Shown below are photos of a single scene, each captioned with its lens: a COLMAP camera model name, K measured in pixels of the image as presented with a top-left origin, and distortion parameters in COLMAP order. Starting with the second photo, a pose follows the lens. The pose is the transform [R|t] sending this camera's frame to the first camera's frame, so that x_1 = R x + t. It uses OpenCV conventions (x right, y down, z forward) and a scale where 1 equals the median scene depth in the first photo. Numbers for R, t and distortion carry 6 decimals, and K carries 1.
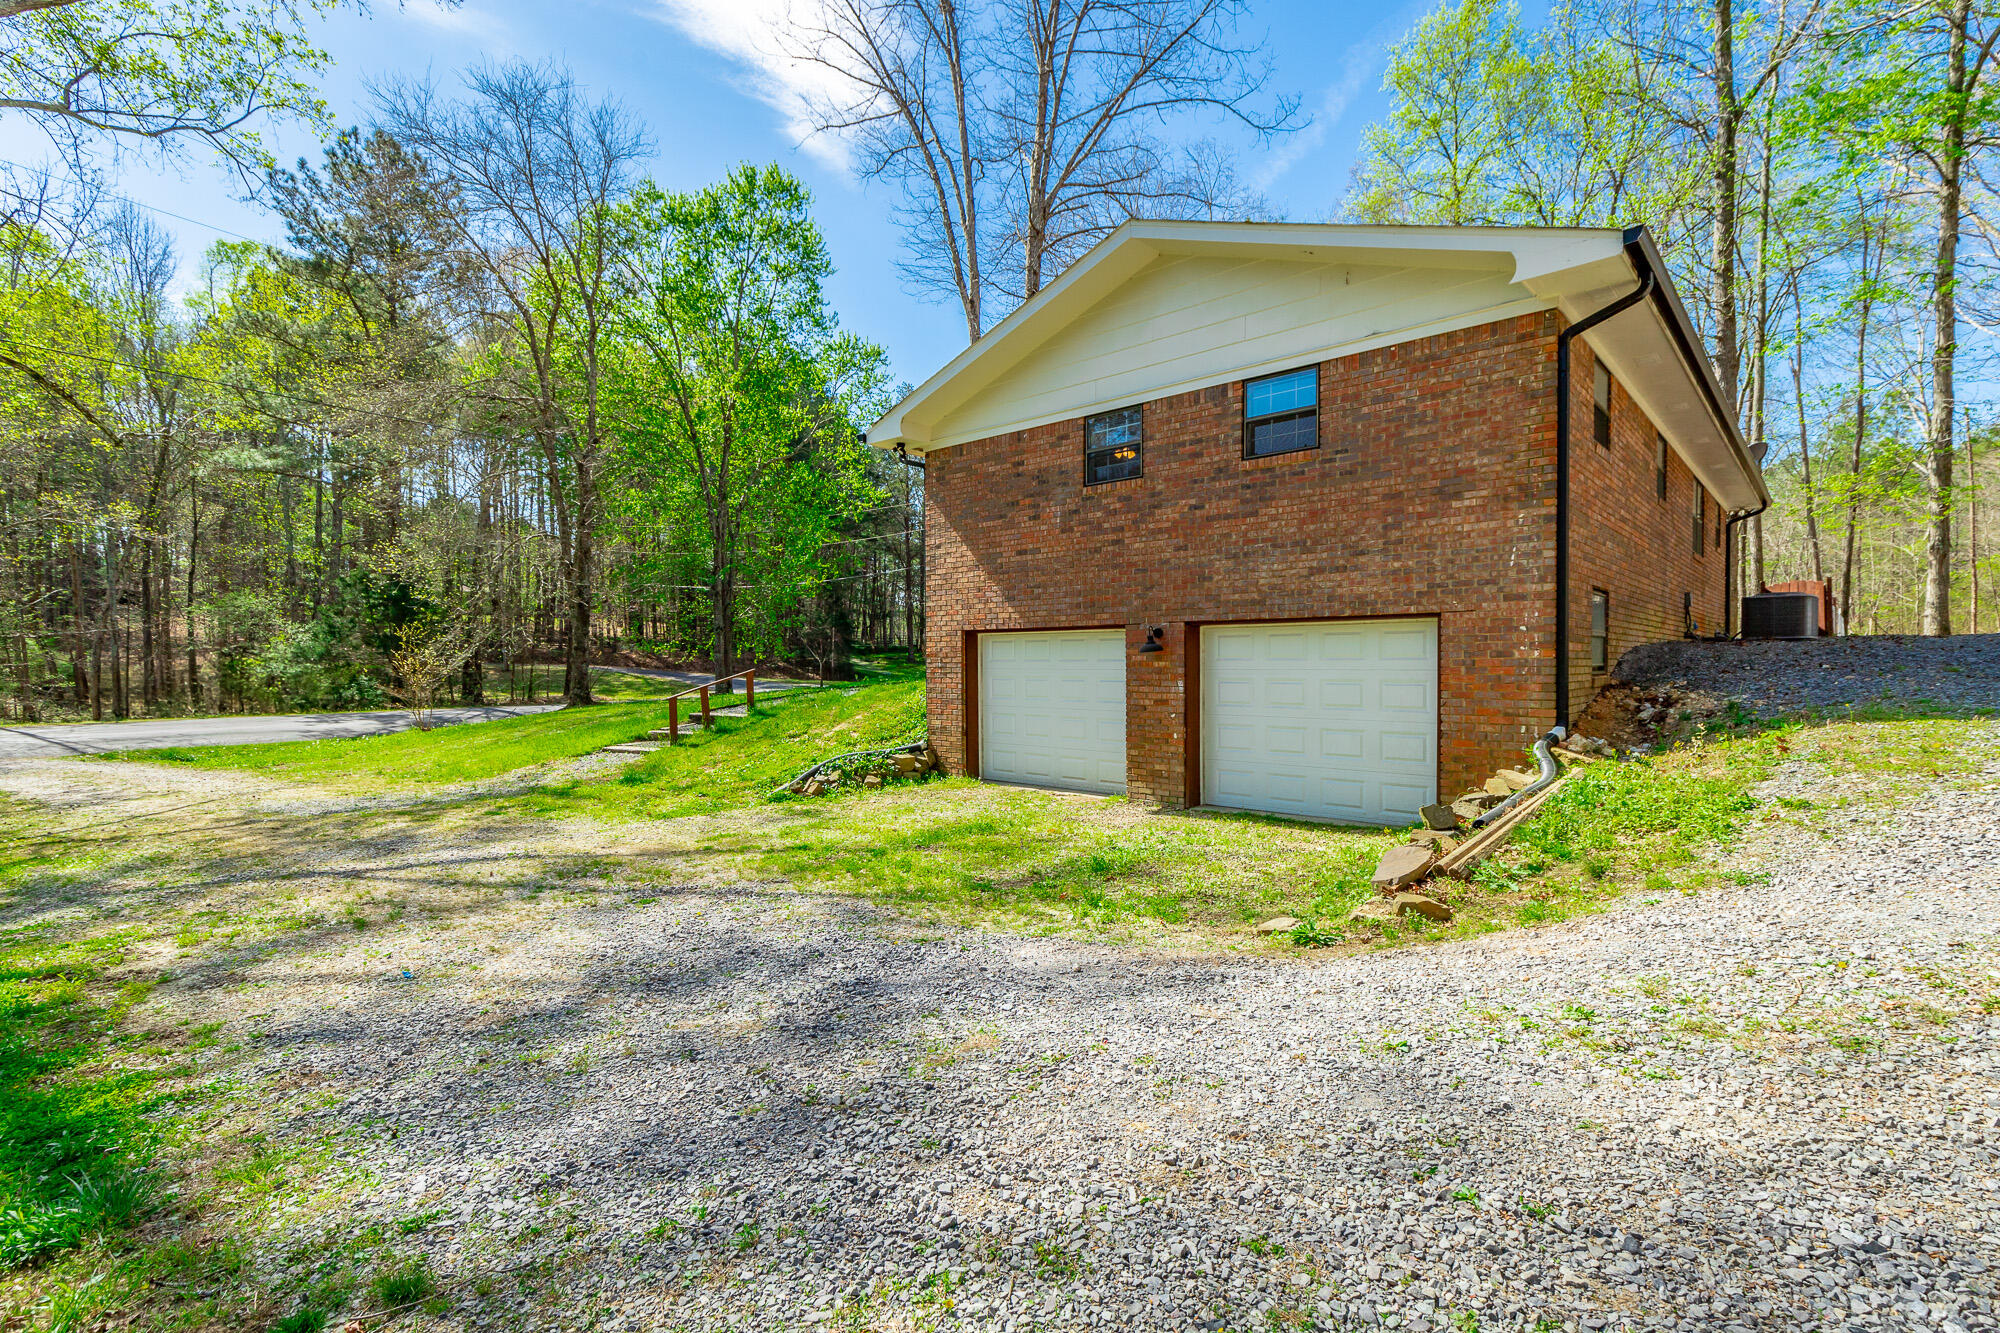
lens RADIAL K [[918.7, 0, 1000.0], [0, 918.7, 666.5], [0, 0, 1]] dist [-0.001205, -0.000299]
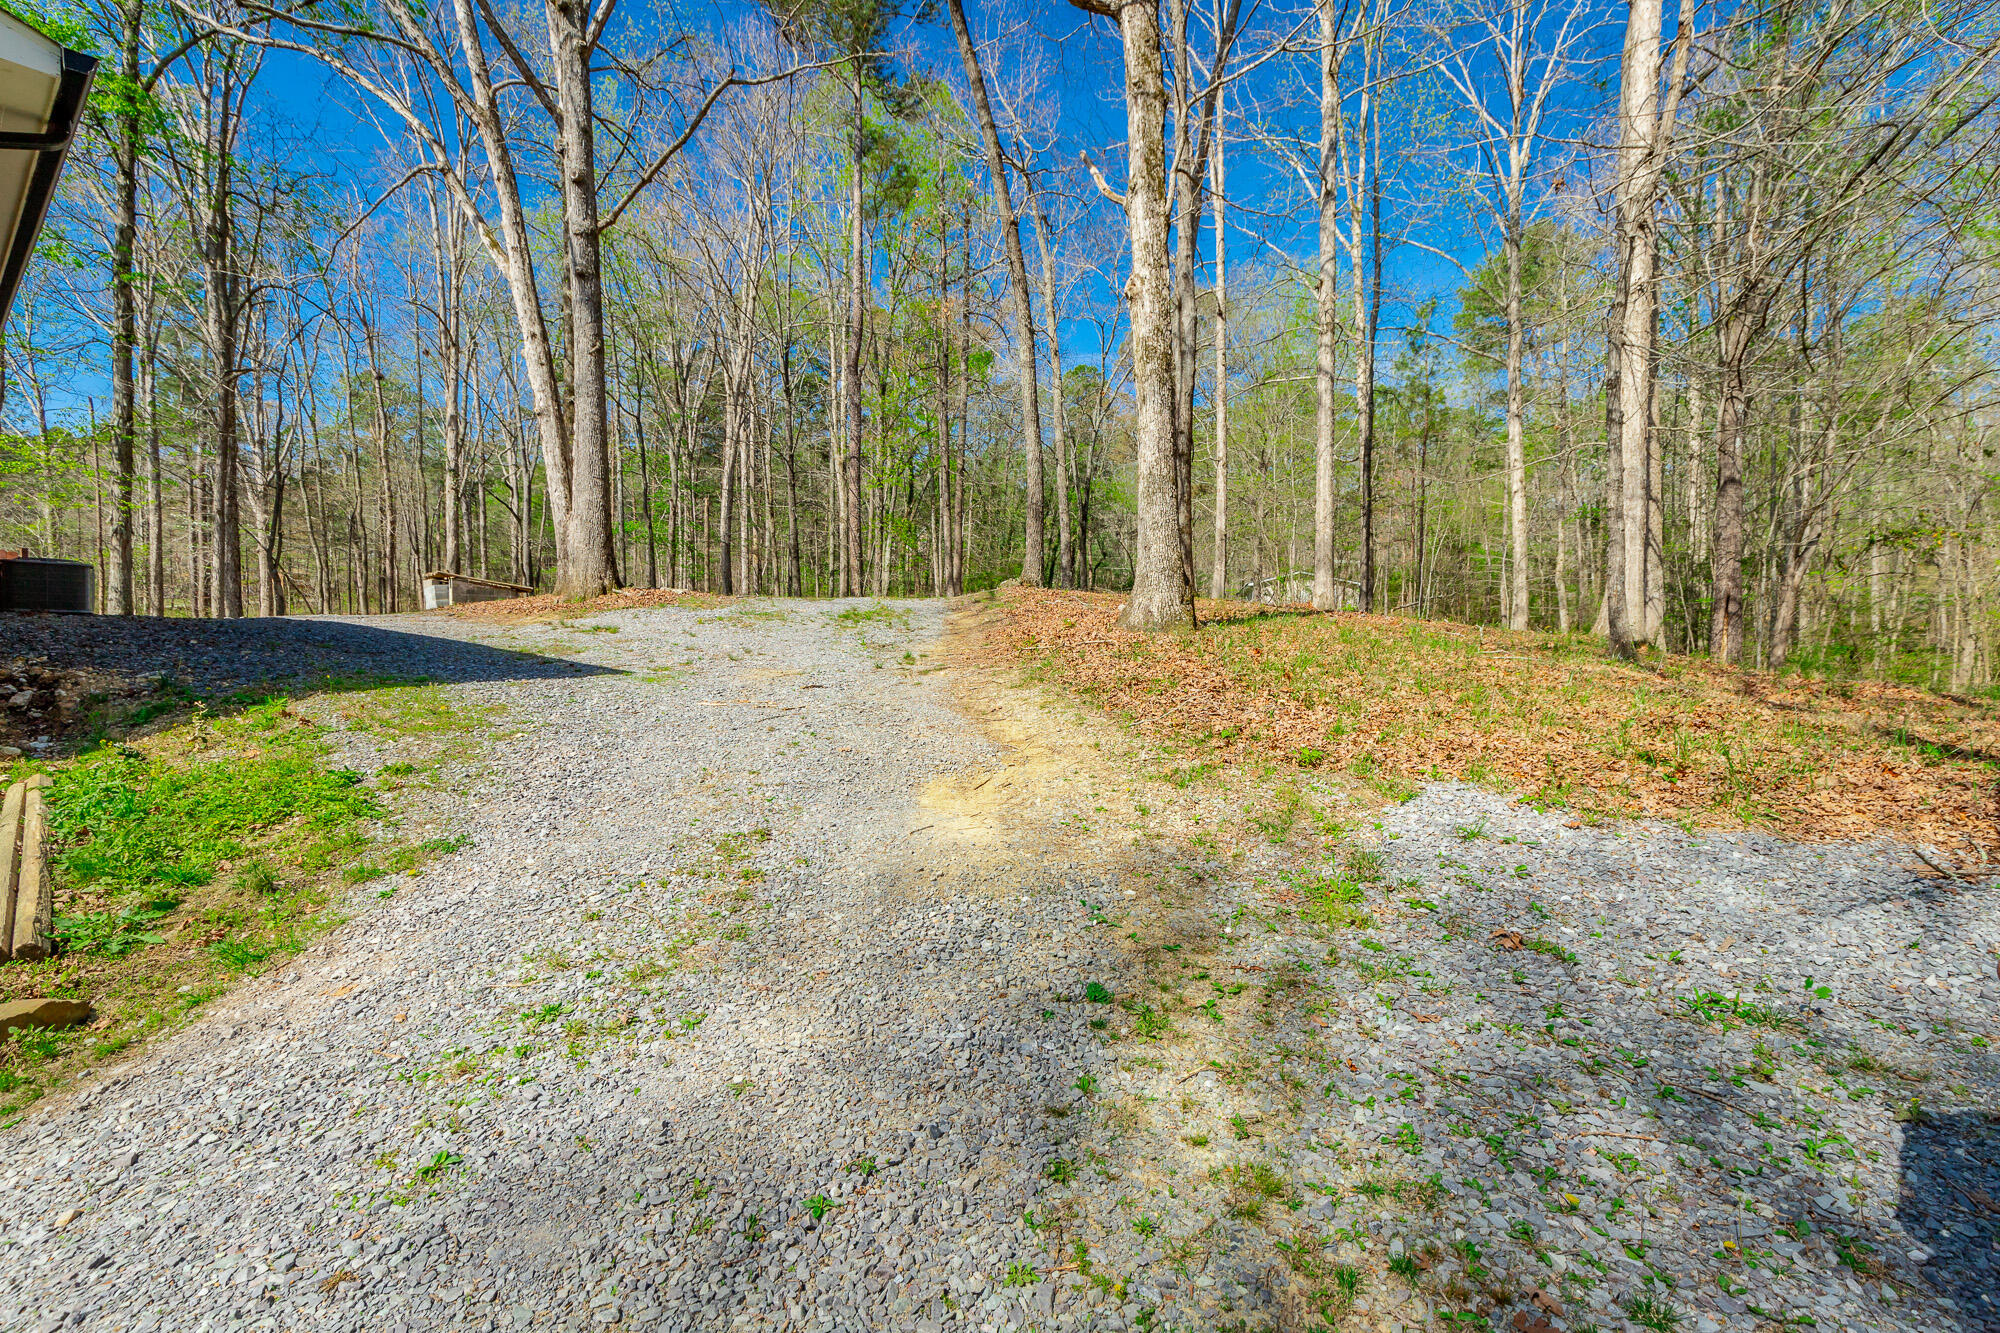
lens RADIAL K [[918.7, 0, 1000.0], [0, 918.7, 666.5], [0, 0, 1]] dist [-0.001205, -0.000299]
pose [[-0.061419, -0.005147, 0.998099, -0.171749], [-0.006033, 0.999970, 0.004786, 0.029226], [-0.998094, -0.005727, -0.061448, 0.416775]]
